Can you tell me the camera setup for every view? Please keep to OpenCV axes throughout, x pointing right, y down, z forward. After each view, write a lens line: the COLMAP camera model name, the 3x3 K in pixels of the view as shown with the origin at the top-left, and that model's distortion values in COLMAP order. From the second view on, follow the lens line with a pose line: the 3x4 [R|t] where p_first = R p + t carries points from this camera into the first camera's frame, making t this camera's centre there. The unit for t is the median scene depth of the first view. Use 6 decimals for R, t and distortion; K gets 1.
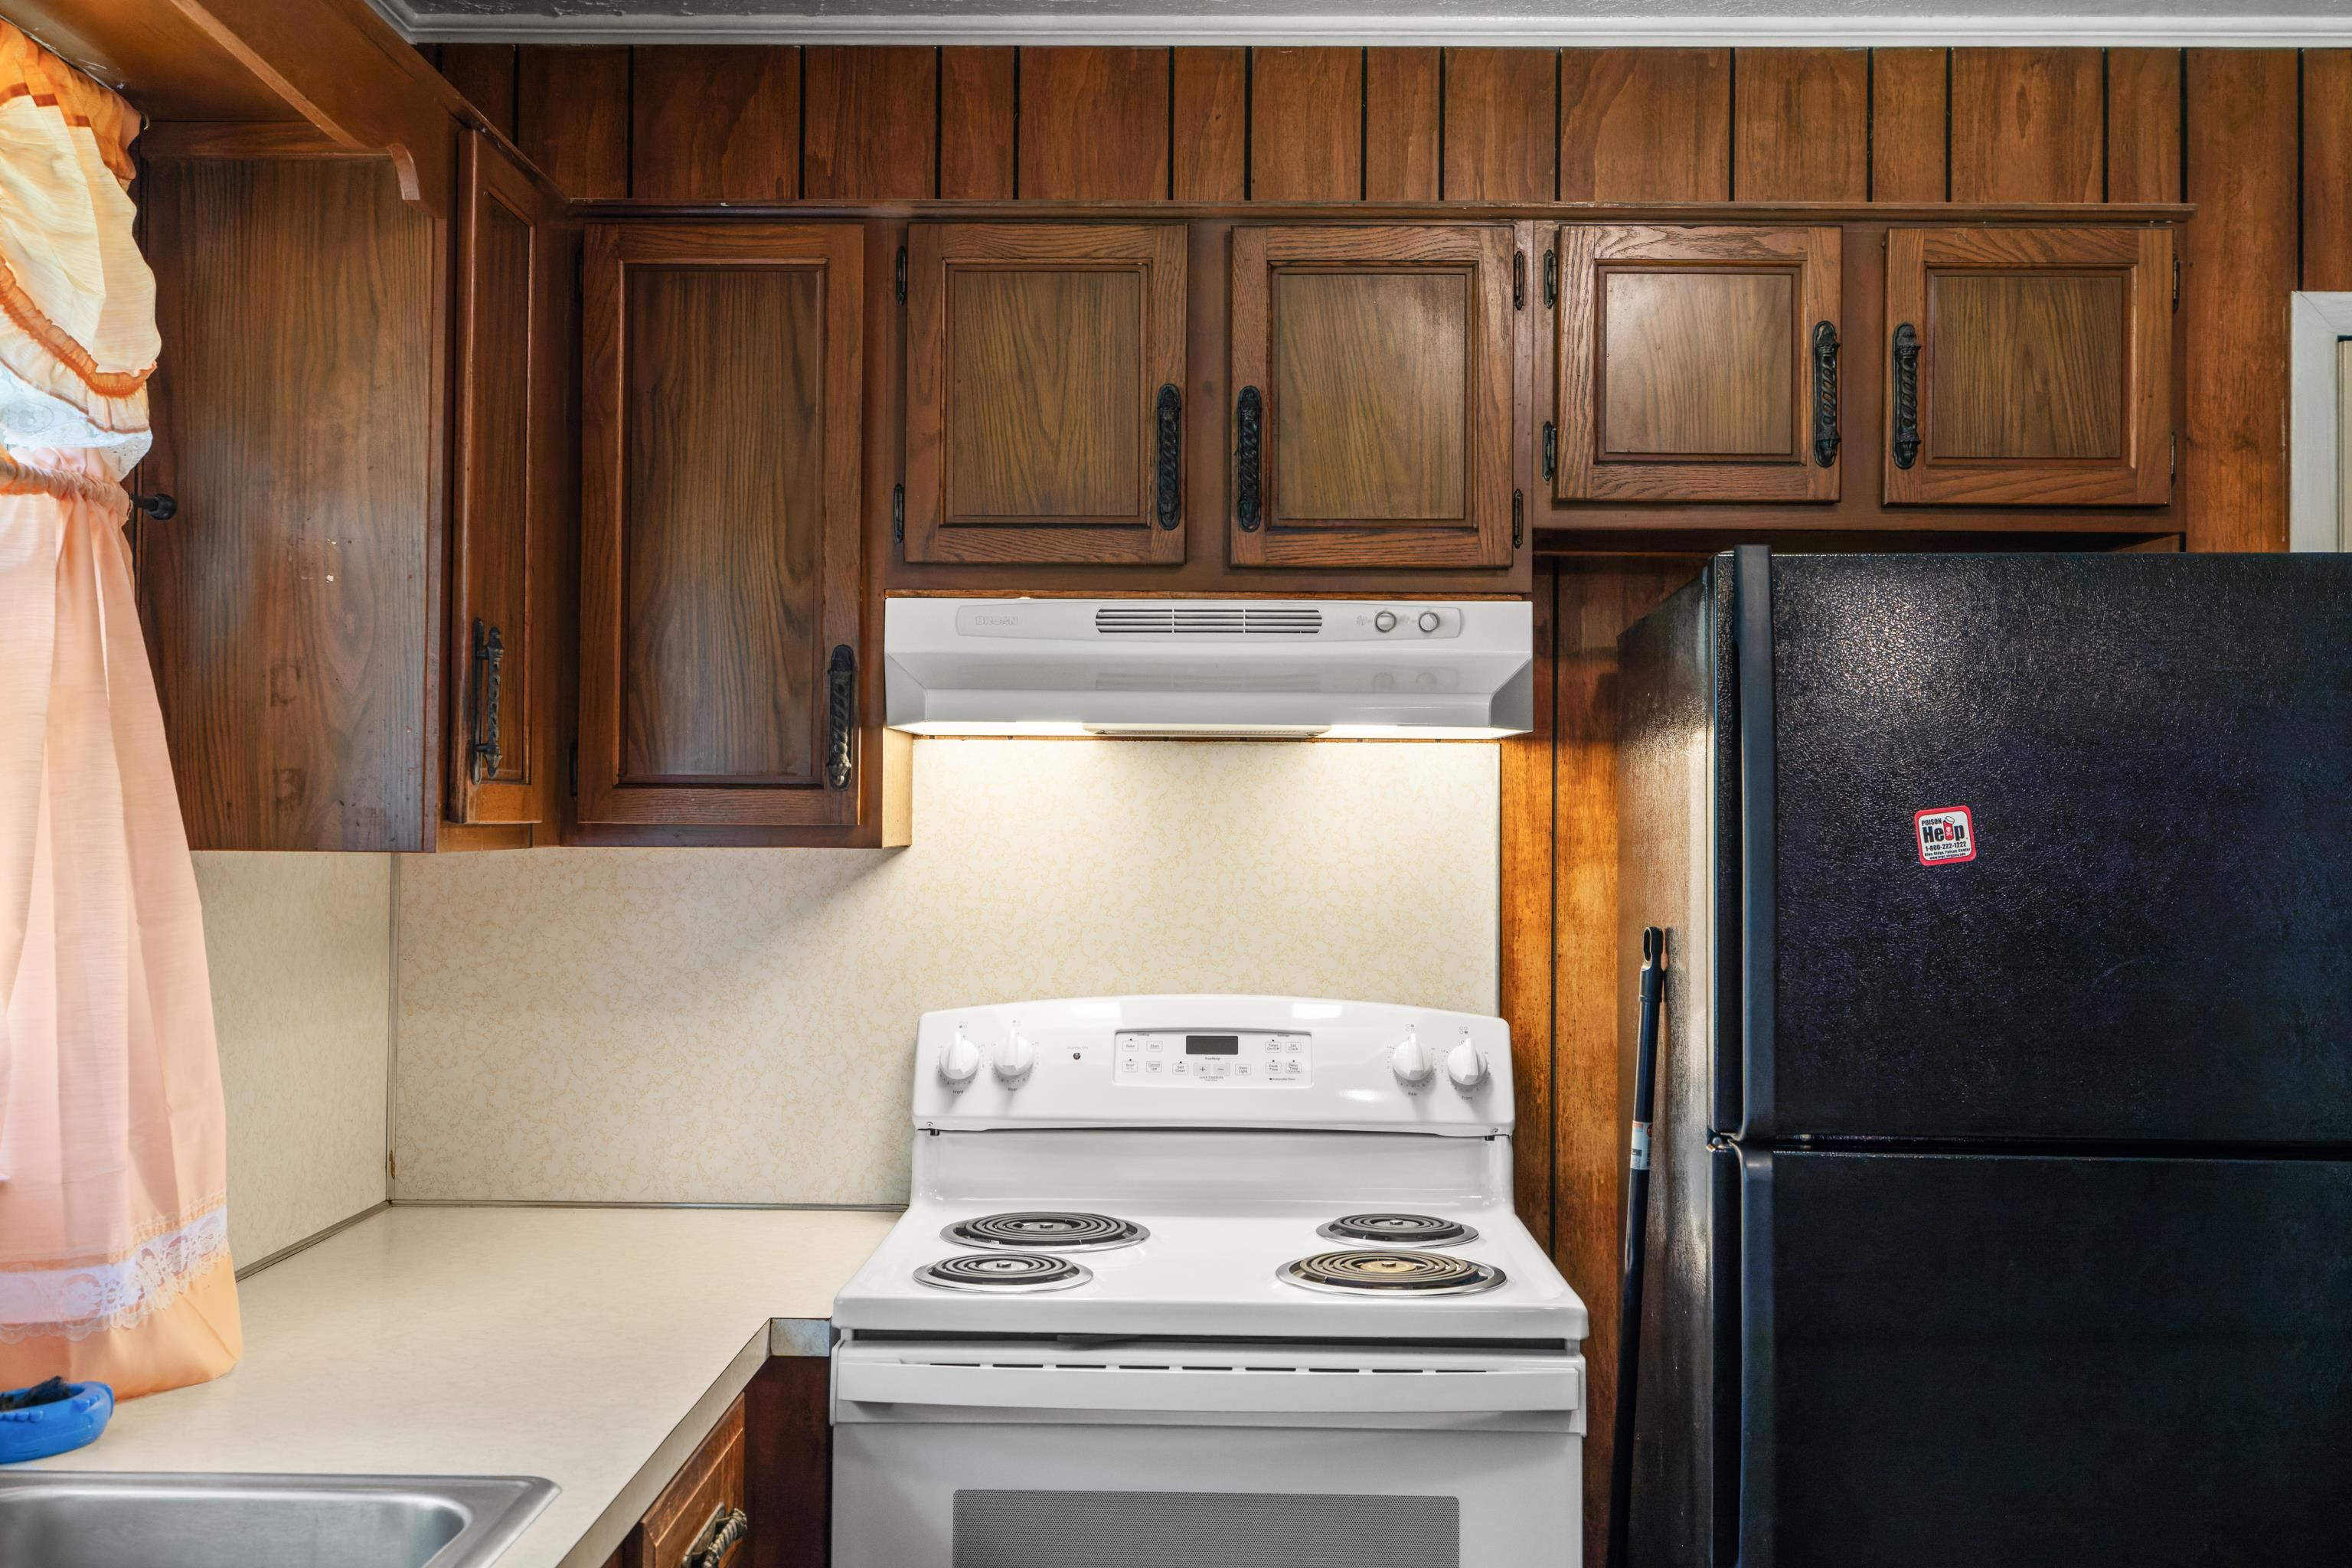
lens RADIAL K [[2269.1, 0, 1186.2], [0, 2269.1, 774.3], [0, 0, 1]] dist [0.003472, 0.000000]
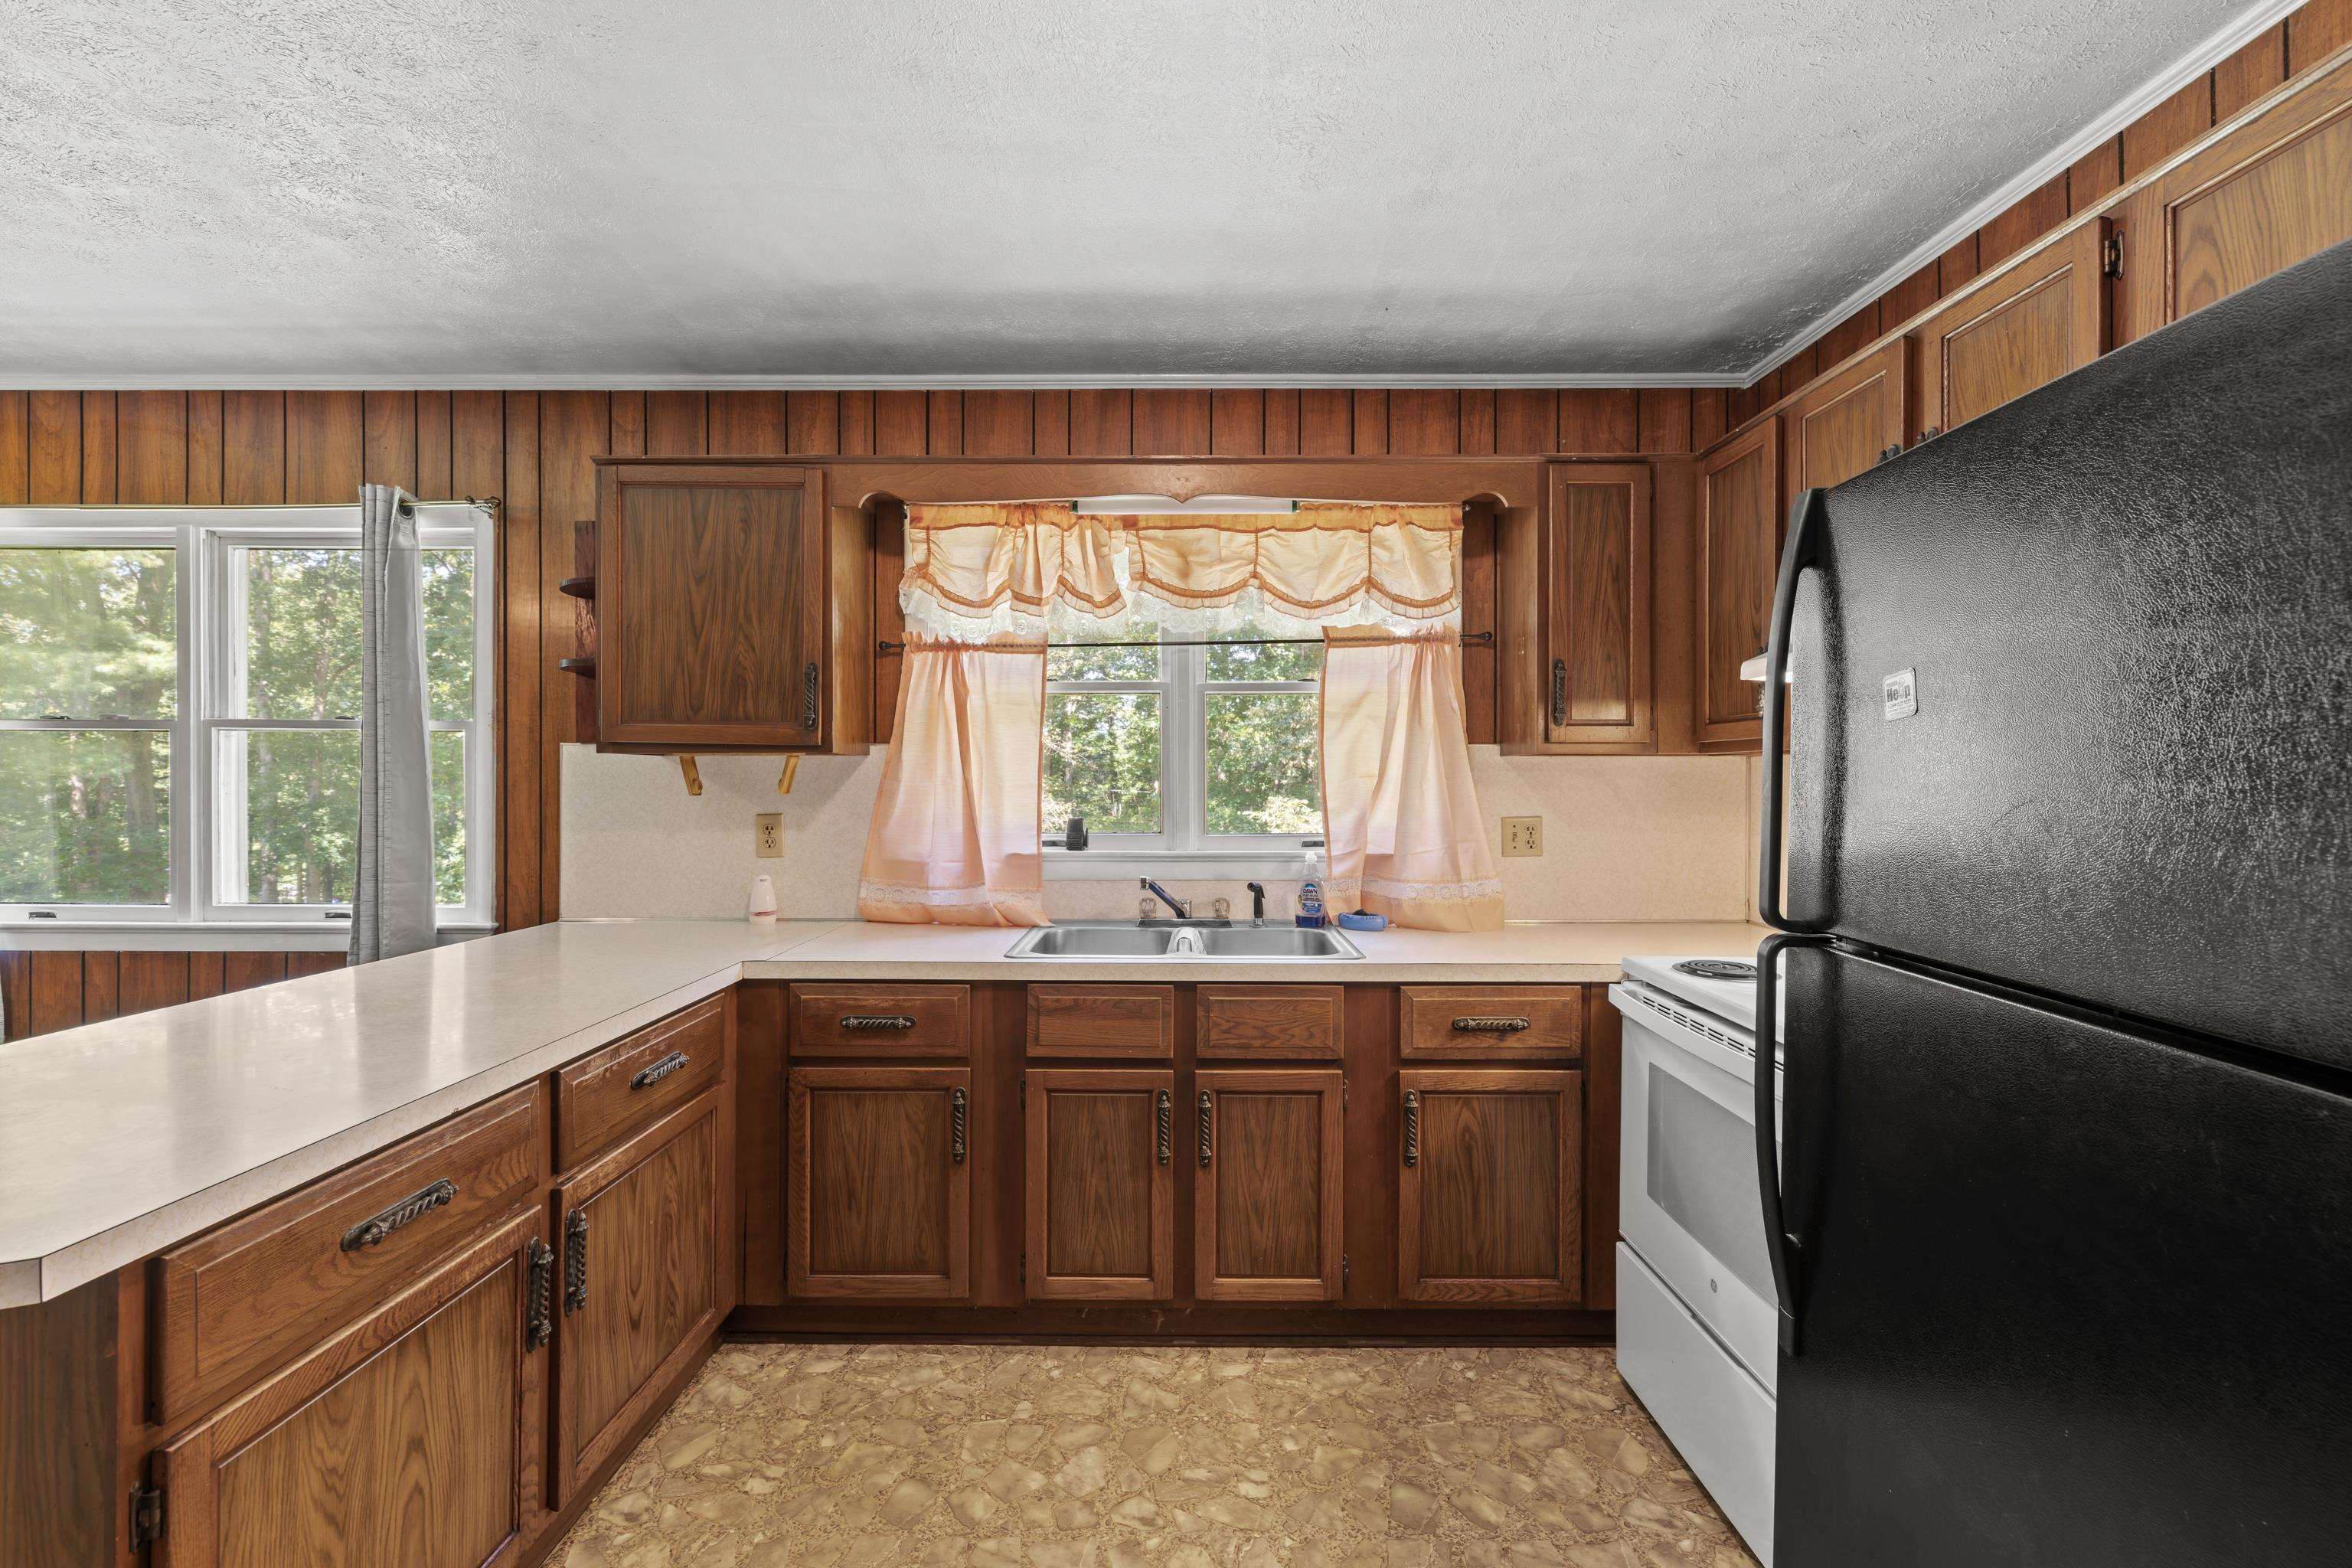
lens RADIAL K [[1001.0, 0, 1161.9], [0, 1001.0, 773.7], [0, 0, 1]] dist [0.002887, 0.000848]
pose [[-0.011650, -0.011388, -0.999867, 0.691496], [0.018482, 0.999762, -0.011602, 0.053681], [0.999761, -0.018614, -0.011437, 0.504861]]
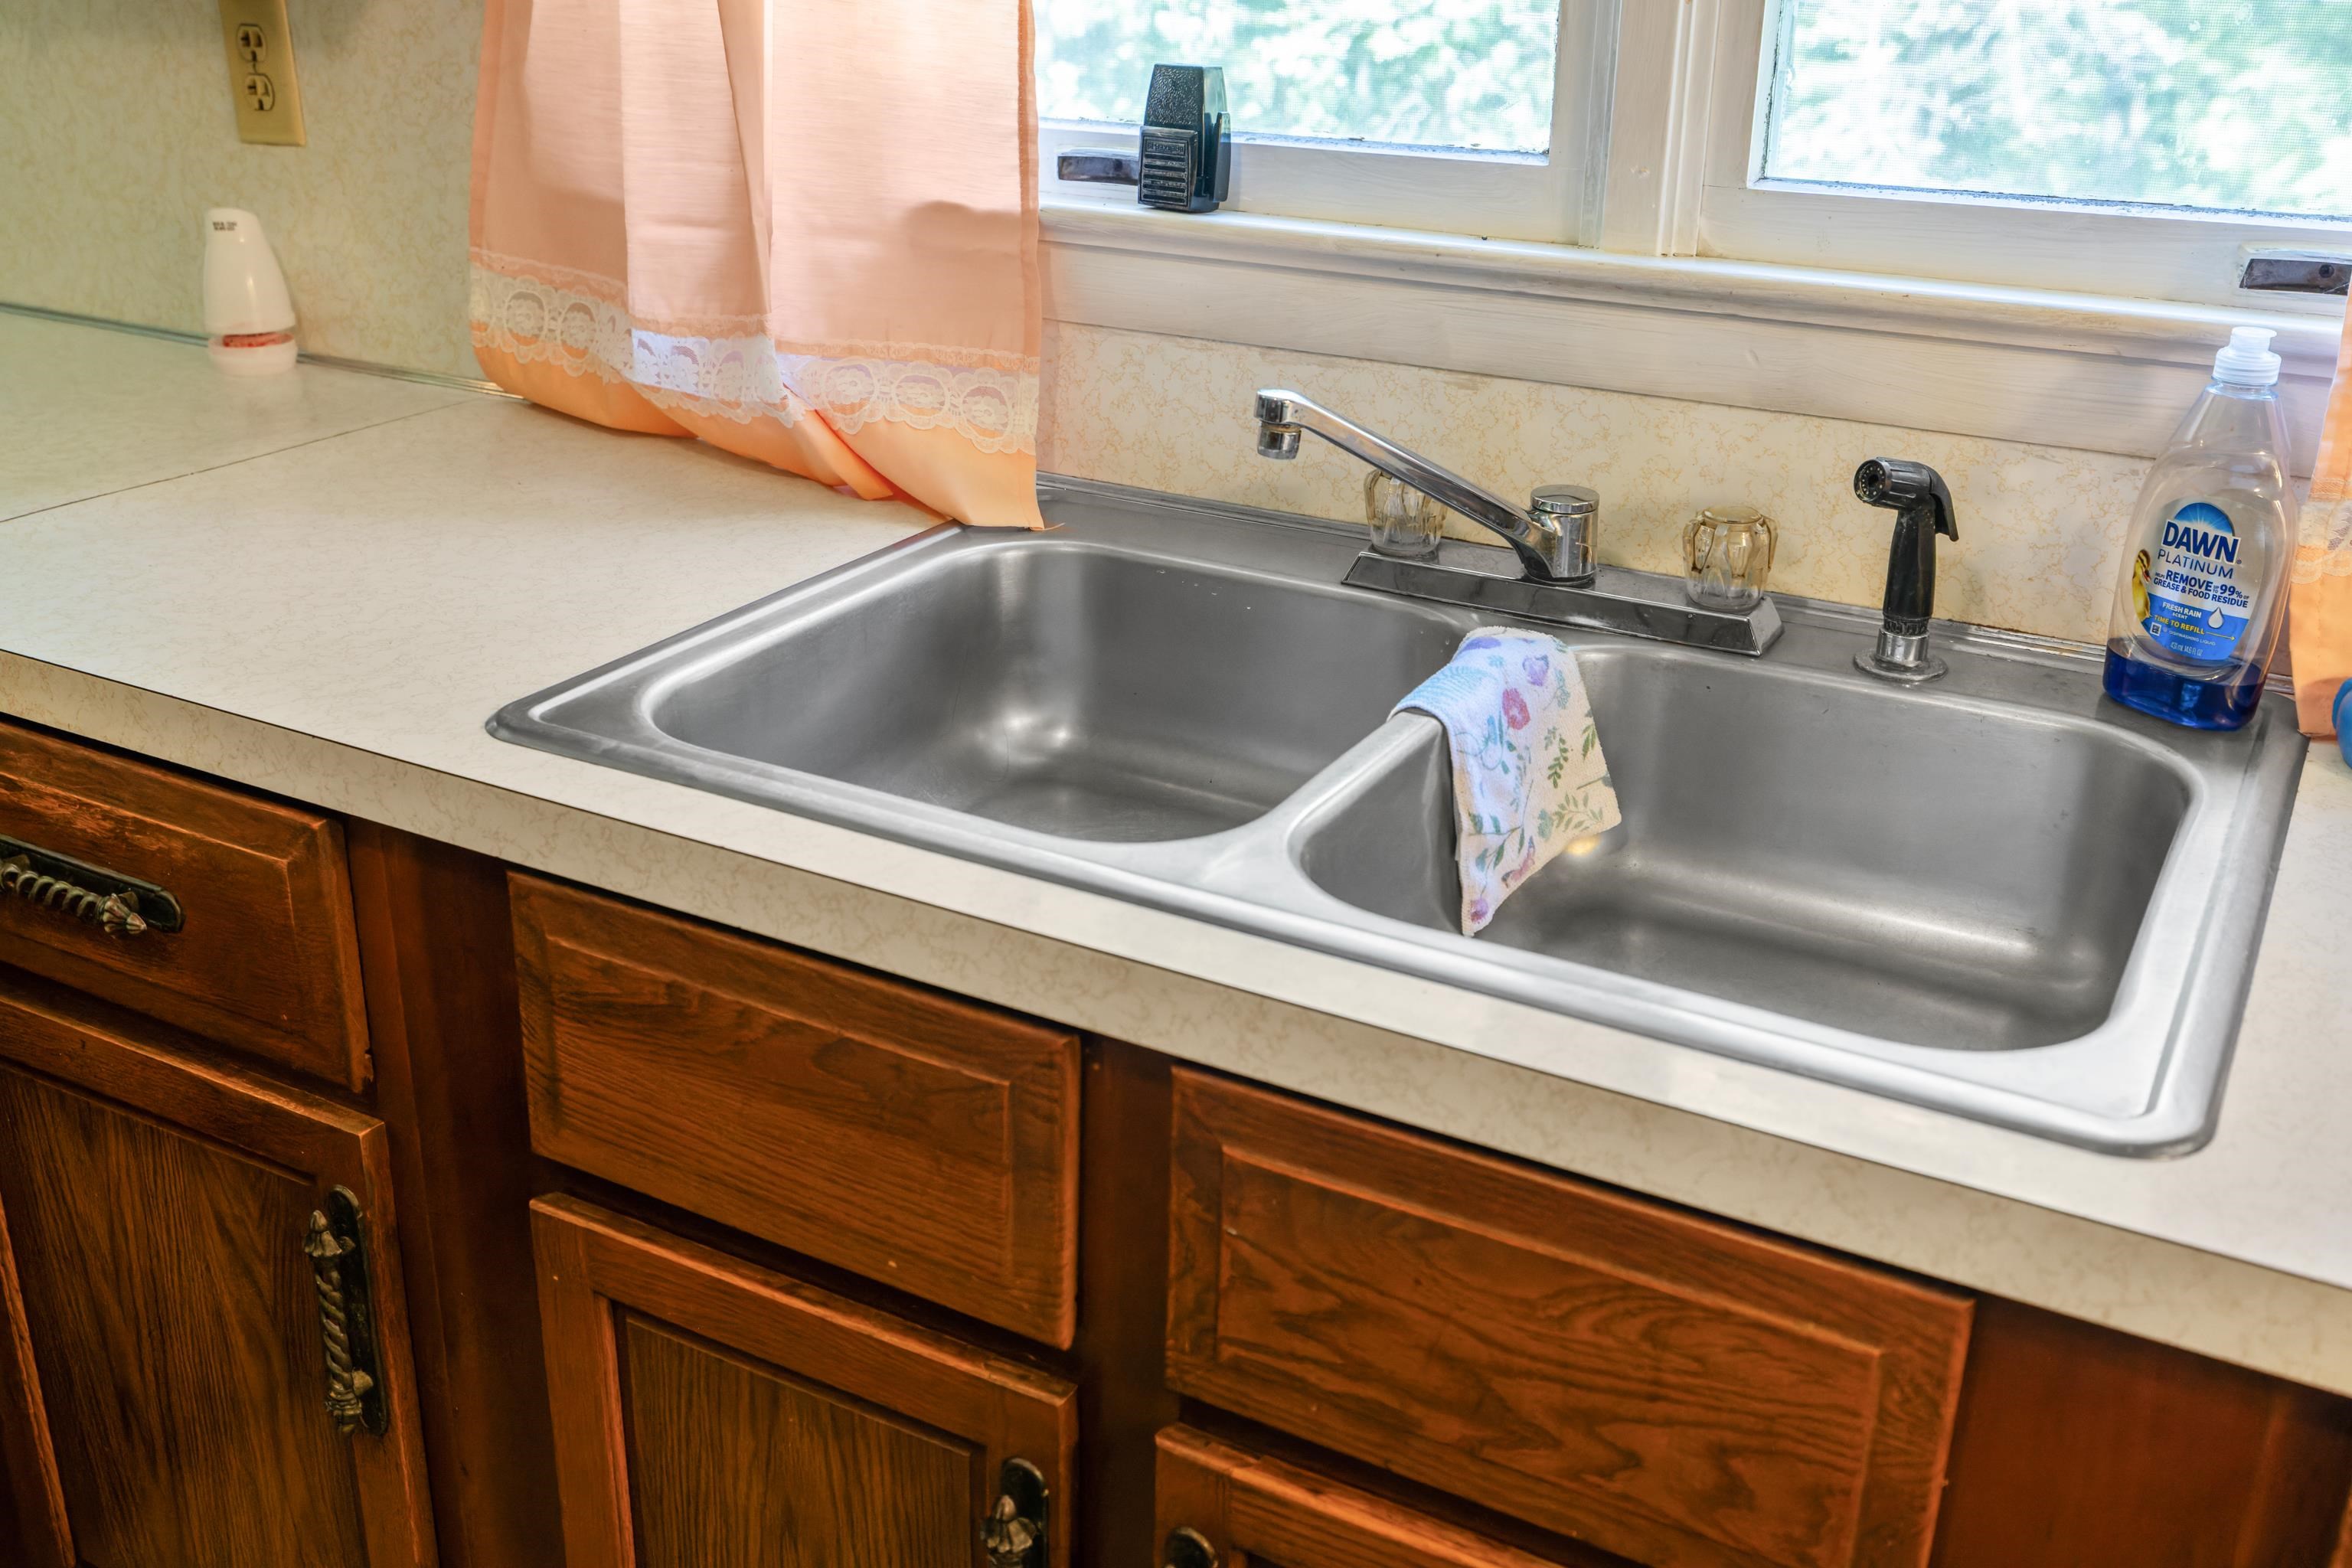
lens RADIAL K [[2269.1, 0, 1163.4], [0, 2269.1, 768.6], [0, 0, 1]] dist [0.003472, 0.000000]
pose [[-0.482793, 0.314554, -0.817292, 0.116520], [-0.002544, 0.932757, 0.360497, 0.048069], [0.875731, 0.176125, -0.449529, 0.676690]]
